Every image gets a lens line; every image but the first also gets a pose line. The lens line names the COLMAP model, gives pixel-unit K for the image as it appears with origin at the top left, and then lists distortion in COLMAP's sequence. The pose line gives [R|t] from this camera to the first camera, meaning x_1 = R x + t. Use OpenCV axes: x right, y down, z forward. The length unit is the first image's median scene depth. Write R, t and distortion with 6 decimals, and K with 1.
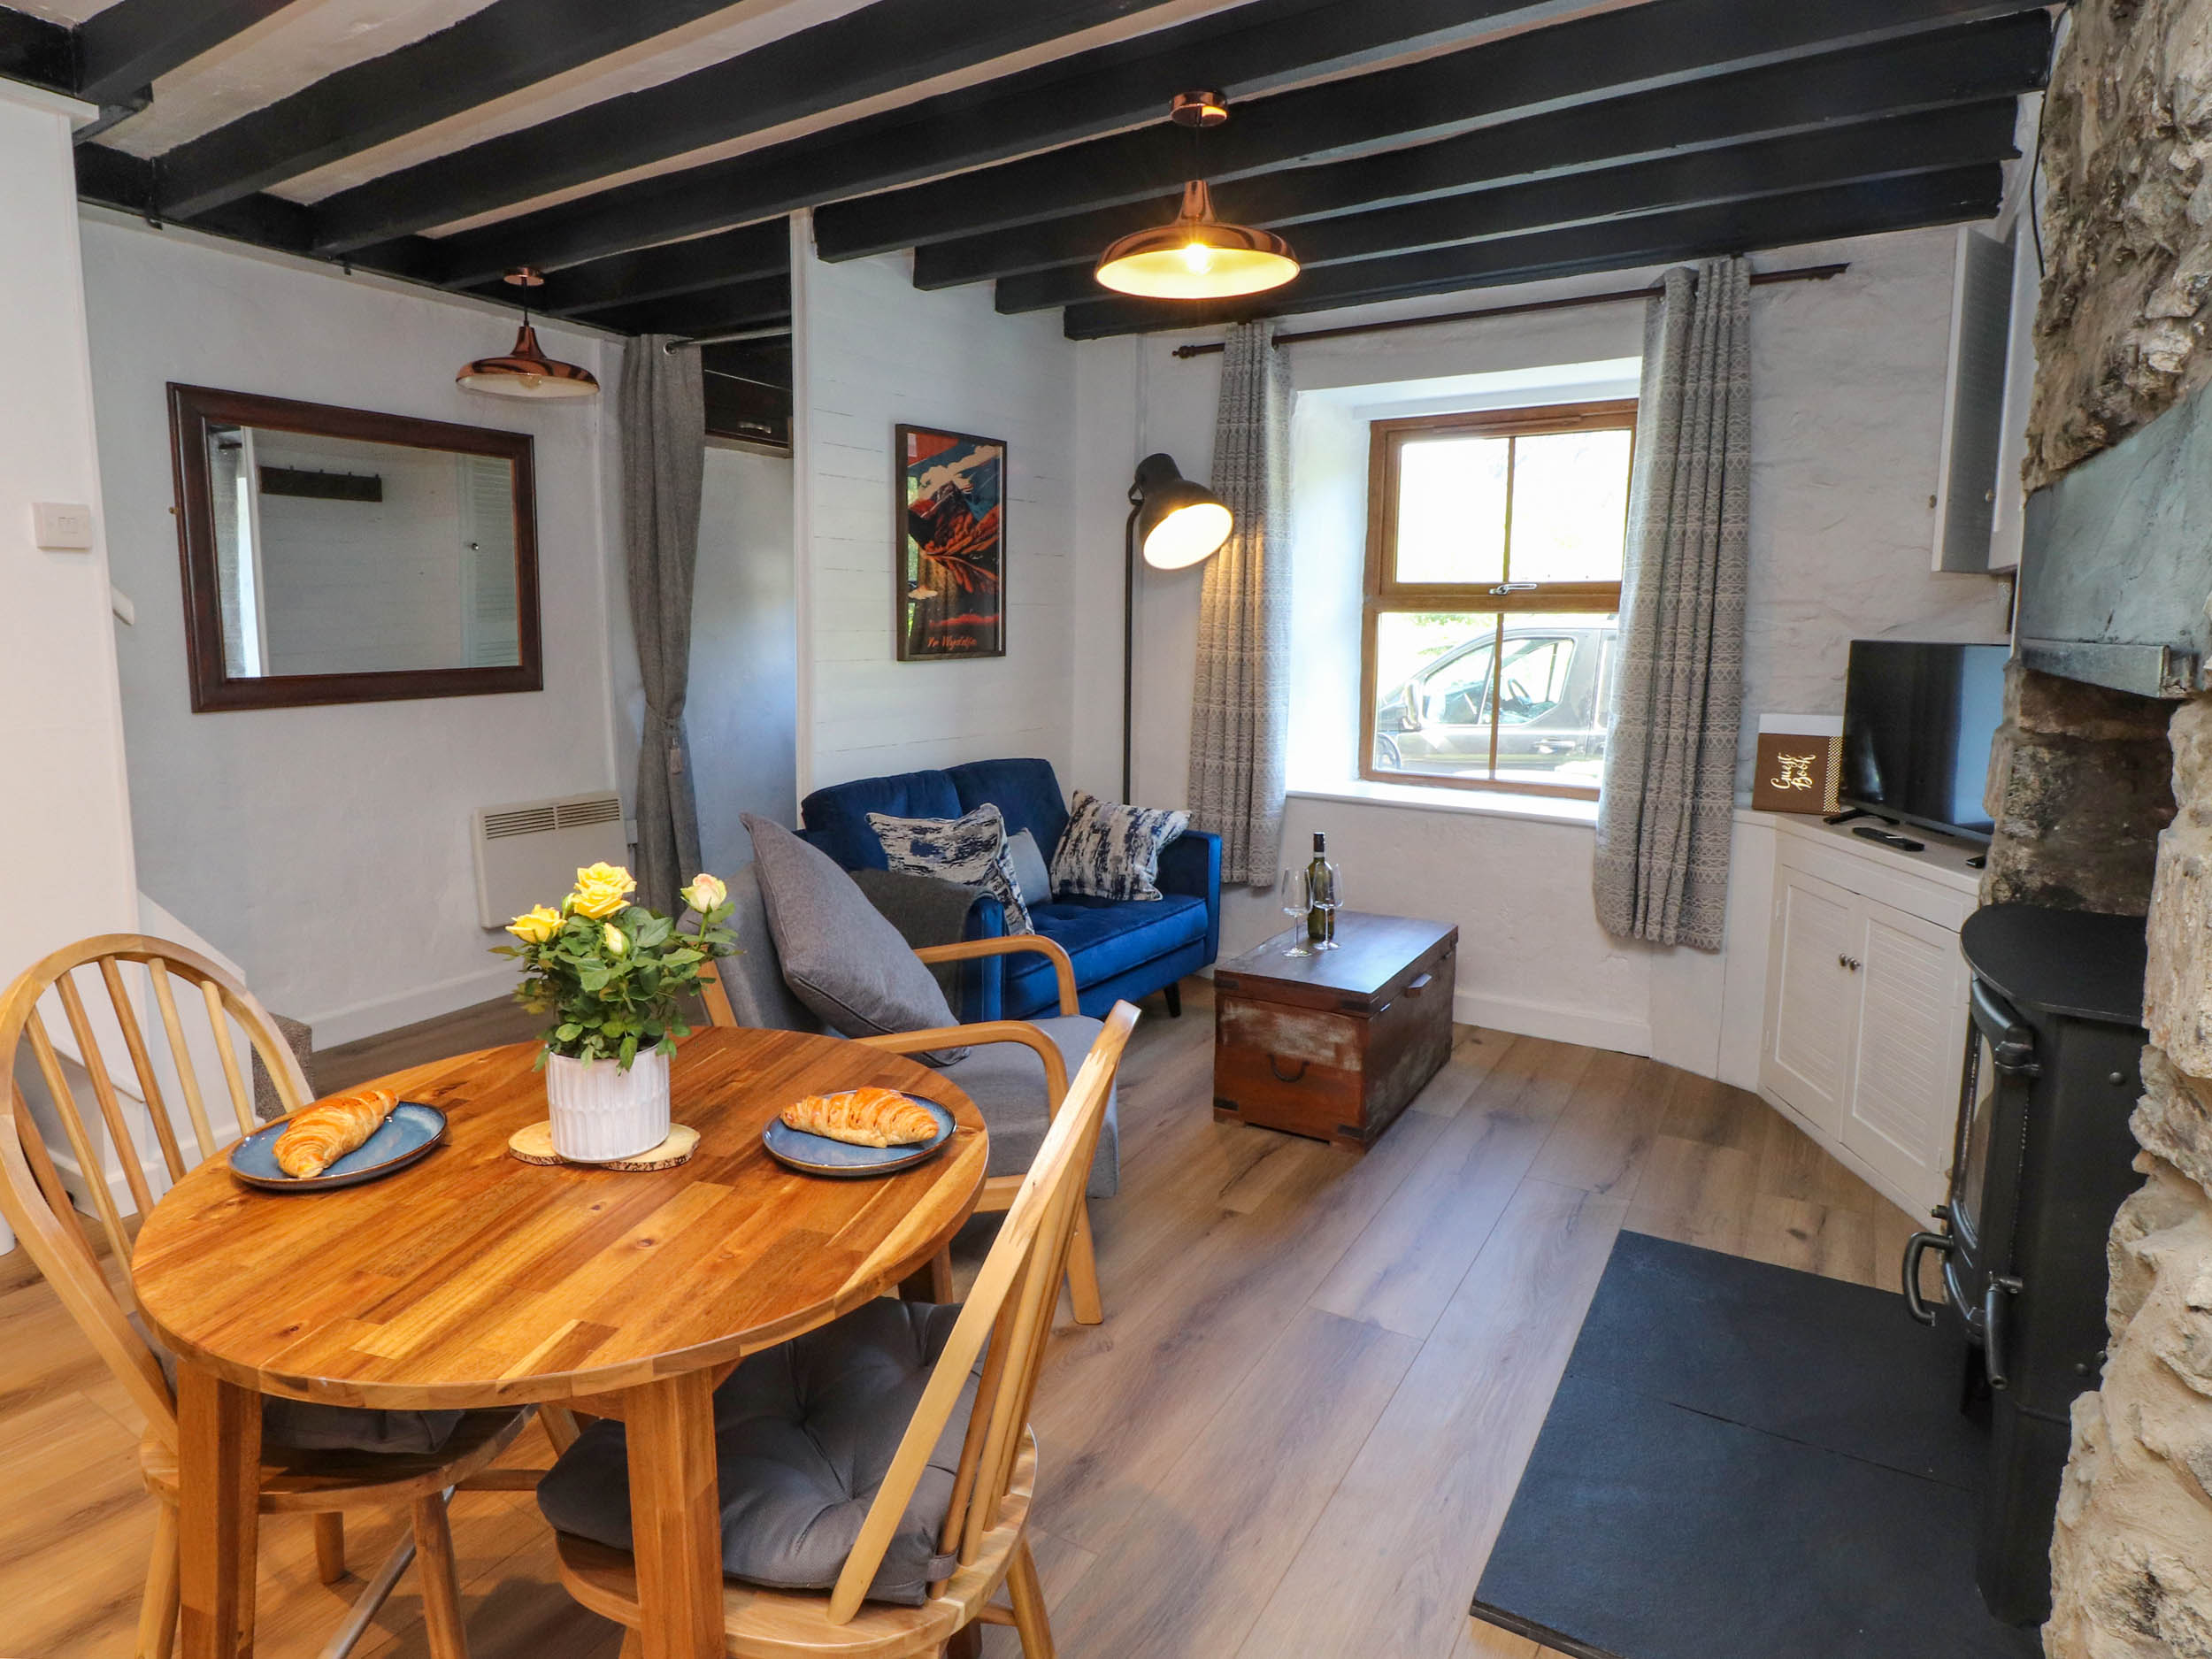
lens RADIAL K [[1174.9, 0, 1109.6], [0, 1174.9, 818.6], [0, 0, 1]] dist [-0.002356, -0.001053]
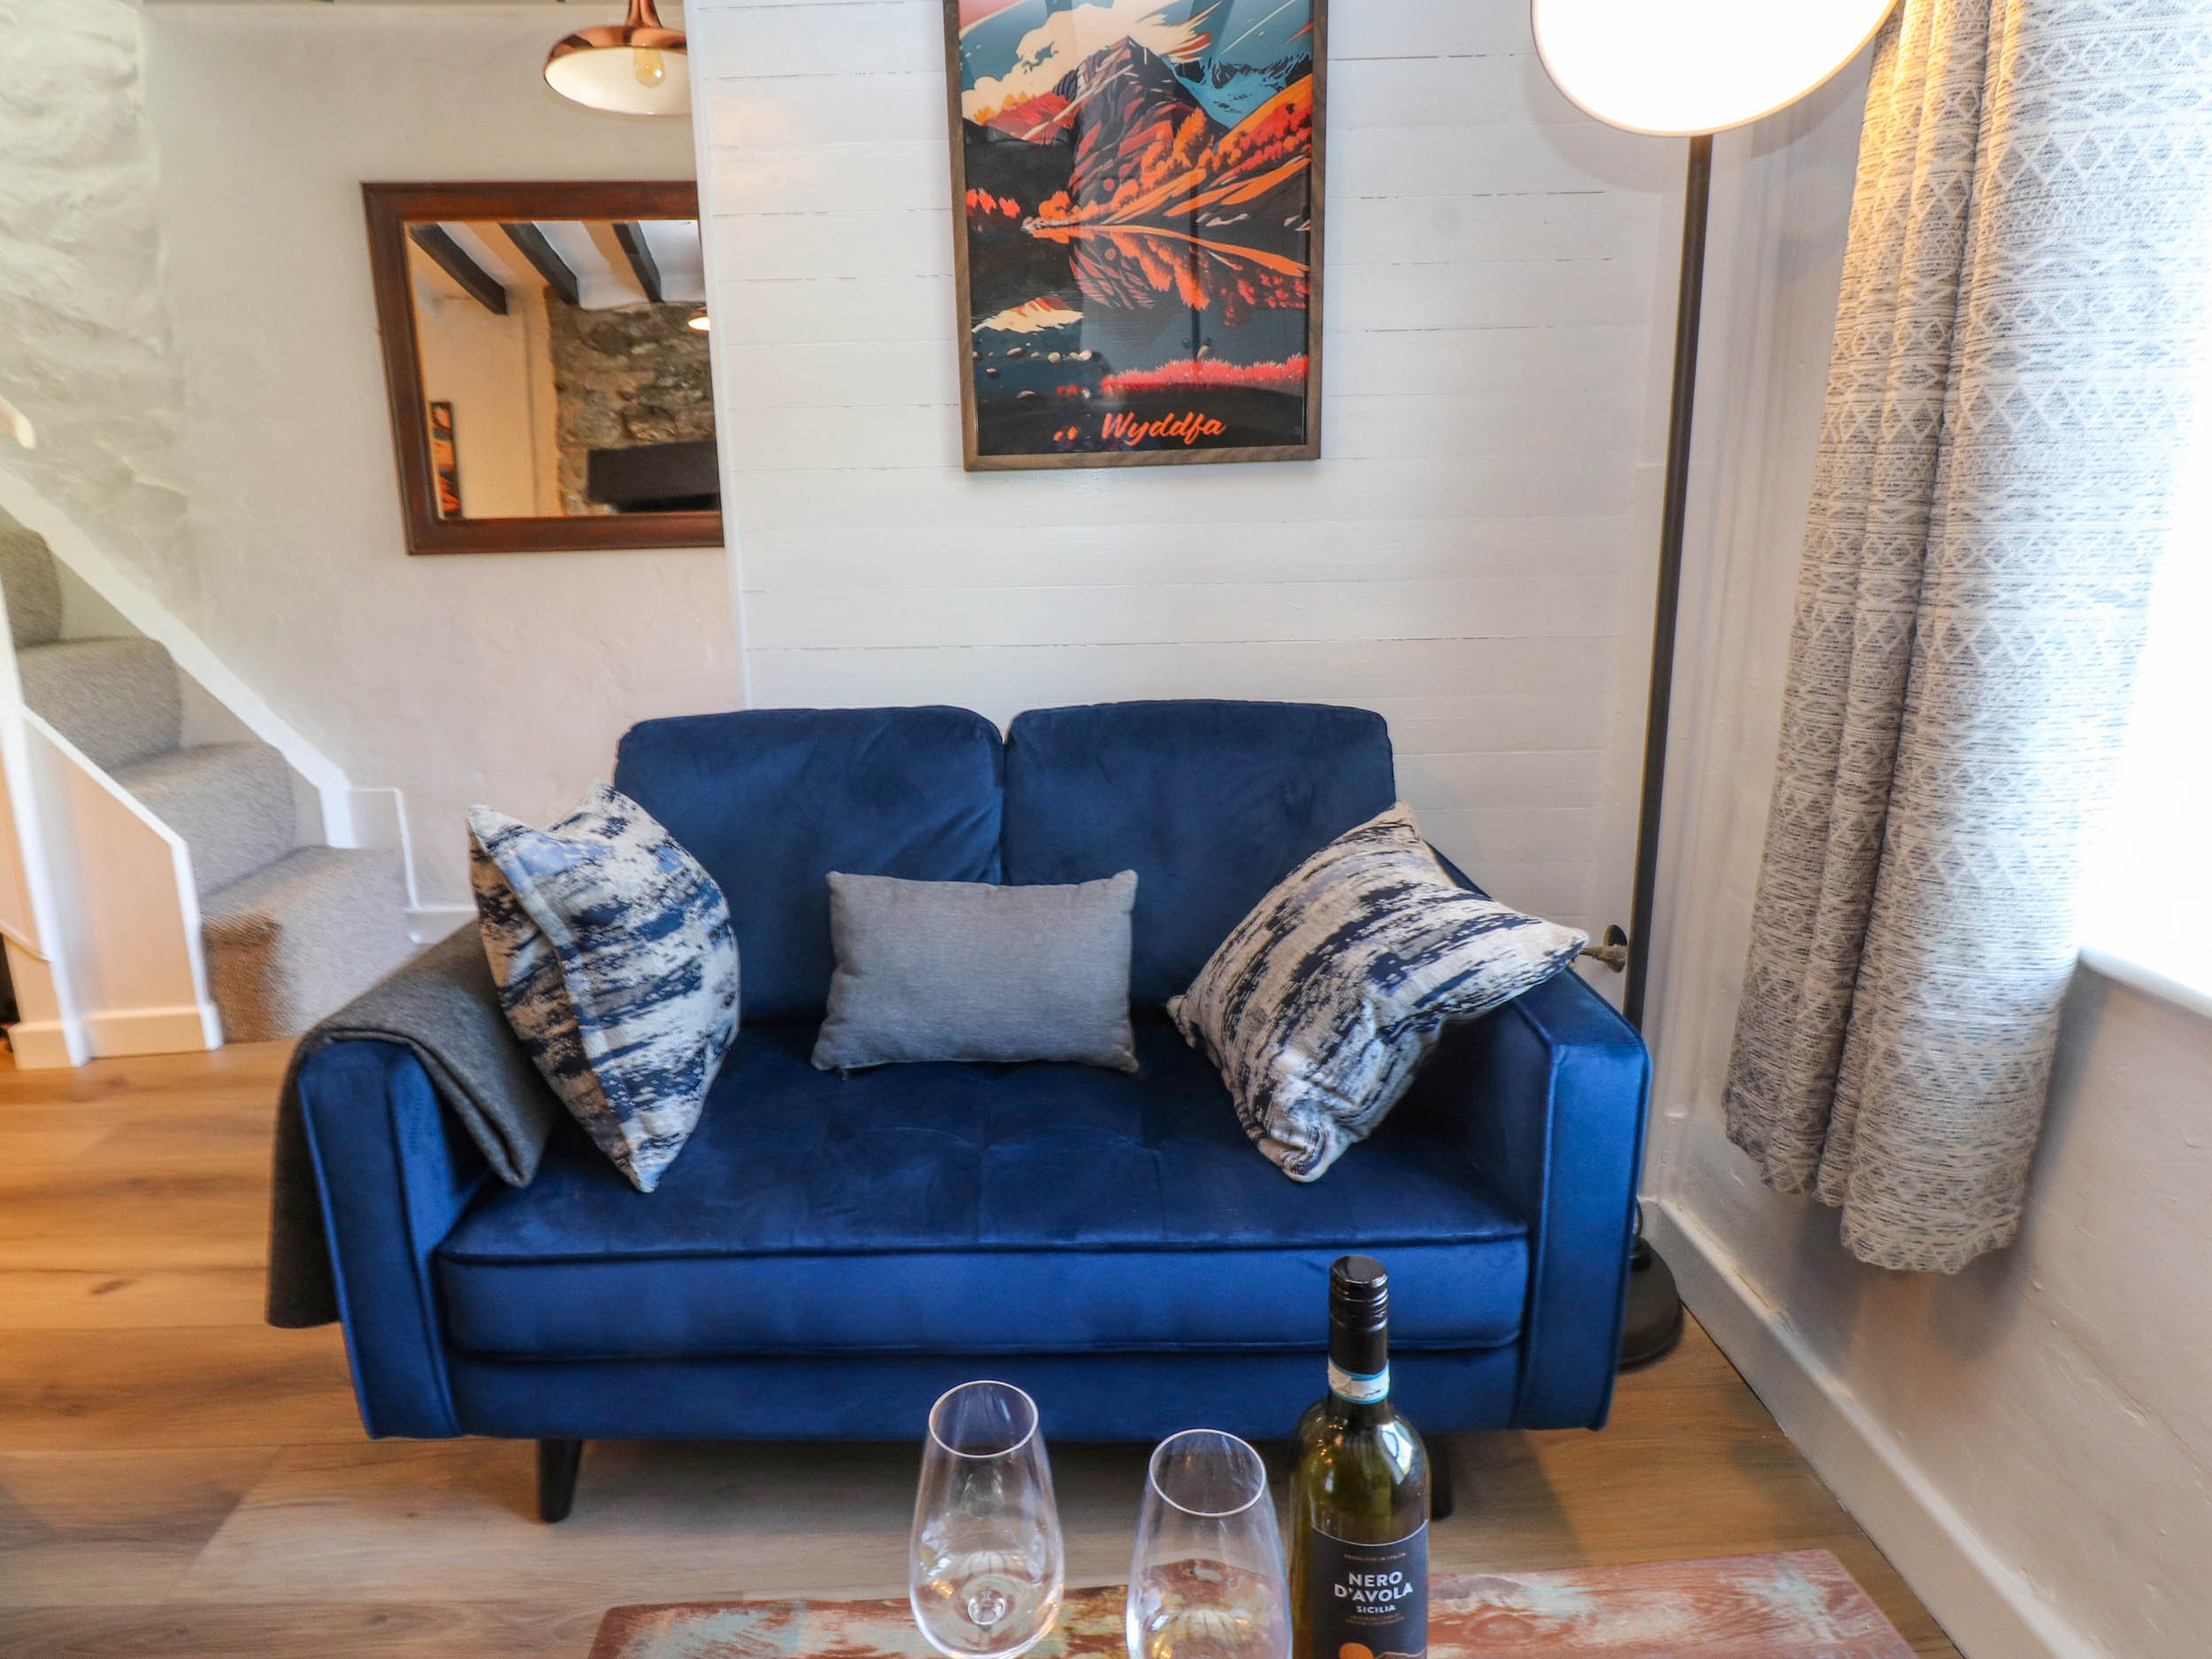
lens RADIAL K [[1174.9, 0, 1109.6], [0, 1174.9, 818.6], [0, 0, 1]] dist [-0.002356, -0.001053]
pose [[0.528503, 0.192714, -0.826769, 0.261161], [-0.116222, 0.981148, 0.154405, -0.073001], [0.840938, 0.014485, 0.540937, 0.752970]]
